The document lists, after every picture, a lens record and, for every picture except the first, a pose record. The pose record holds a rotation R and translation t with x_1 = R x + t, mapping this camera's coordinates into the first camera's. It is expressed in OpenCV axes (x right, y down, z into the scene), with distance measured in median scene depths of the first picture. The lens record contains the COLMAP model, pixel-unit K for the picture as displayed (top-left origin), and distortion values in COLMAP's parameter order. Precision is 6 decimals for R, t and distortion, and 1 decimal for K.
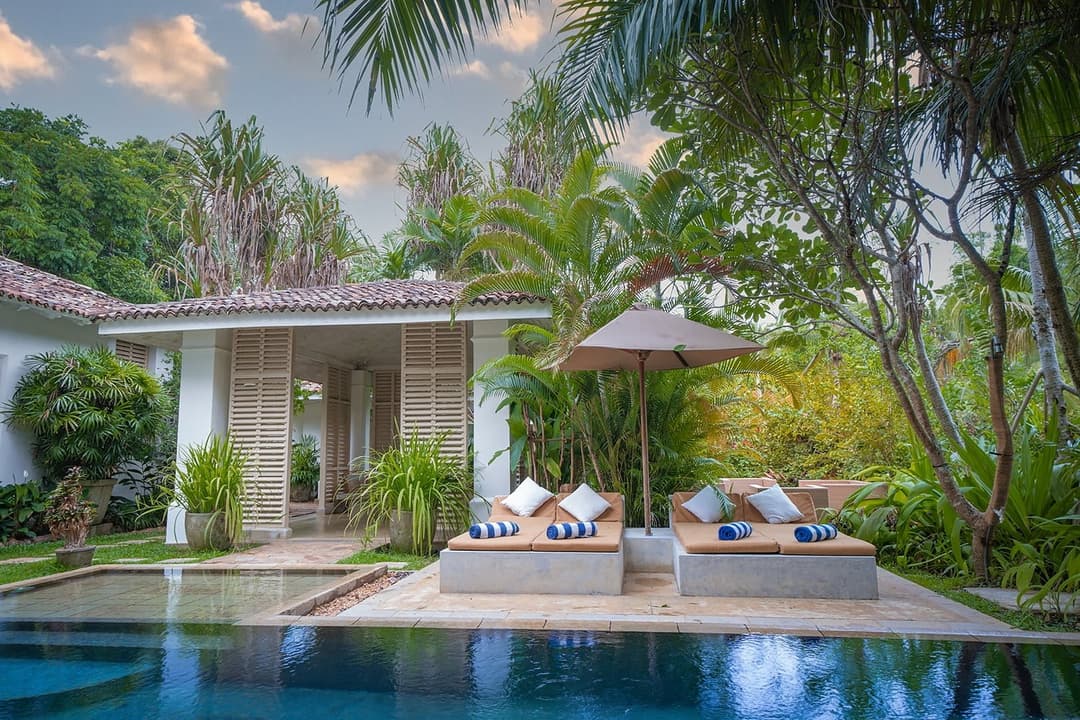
lens RADIAL K [[706.3, 0, 533.9], [0, 706.3, 362.4], [0, 0, 1]] dist [0.027080, 0.000233]
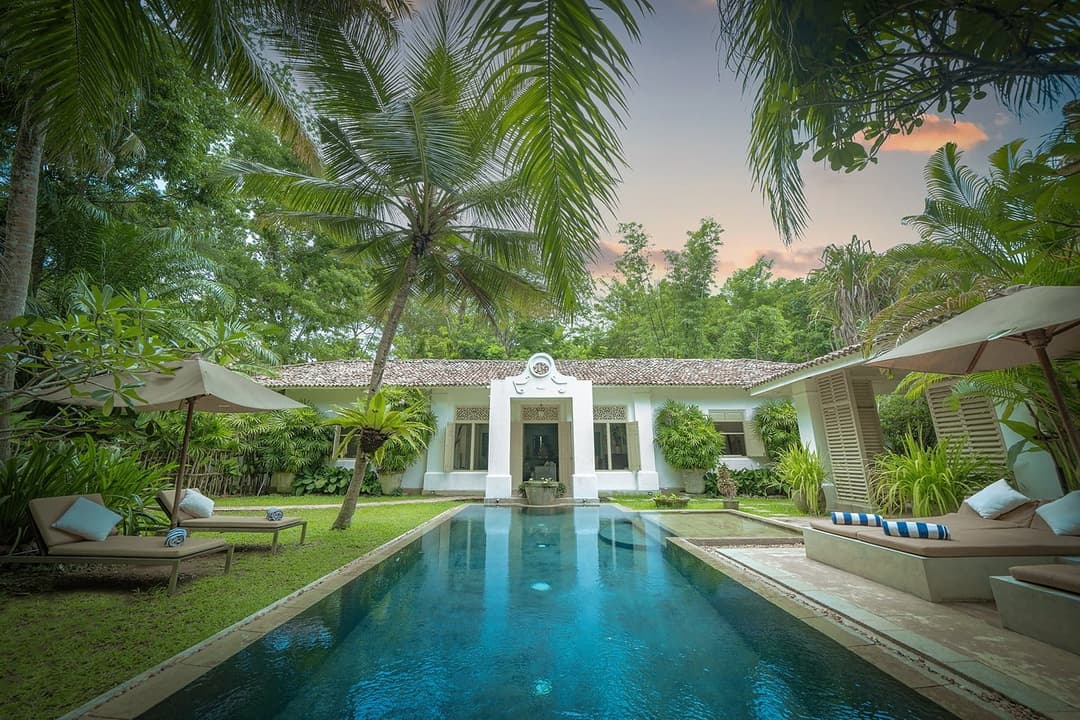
lens RADIAL K [[374.7, 0, 535.2], [0, 374.7, 362.2], [0, 0, 1]] dist [-0.026175, 0.003510]
pose [[0.115931, -0.238861, -0.964108, 0.390251], [0.131548, 0.965795, -0.223461, 0.024684], [0.984508, -0.100920, 0.143388, 0.251033]]
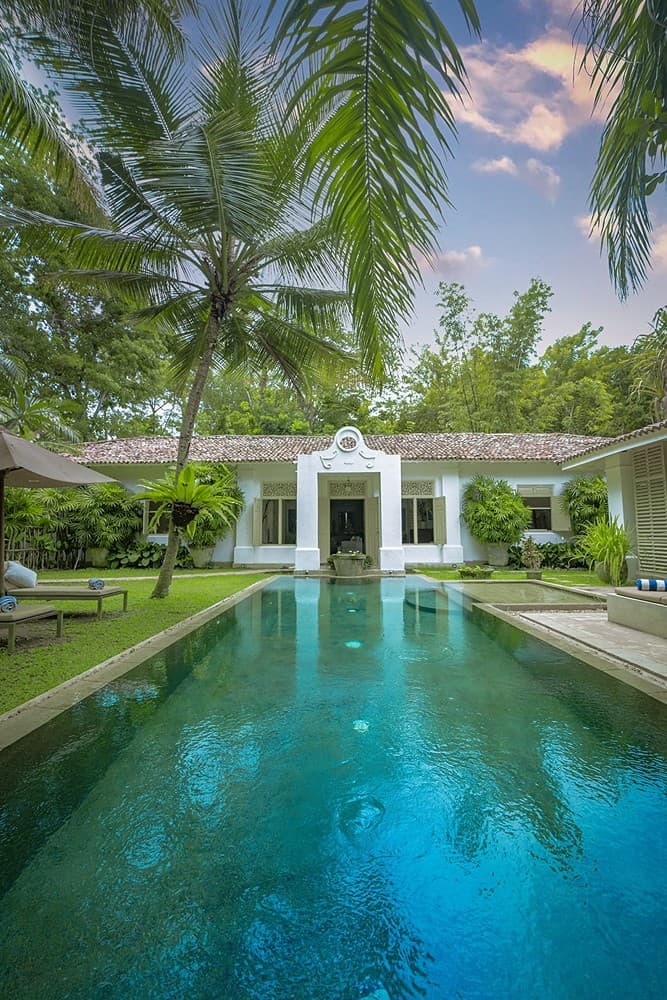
lens RADIAL K [[378.3, 0, 335.3], [0, 378.3, 504.9], [0, 0, 1]] dist [-0.021423, 0.000758]
pose [[0.106455, -0.071197, -0.991765, 0.385251], [0.135124, 0.989216, -0.056510, 0.031764], [0.985093, -0.127995, 0.114927, 0.238181]]
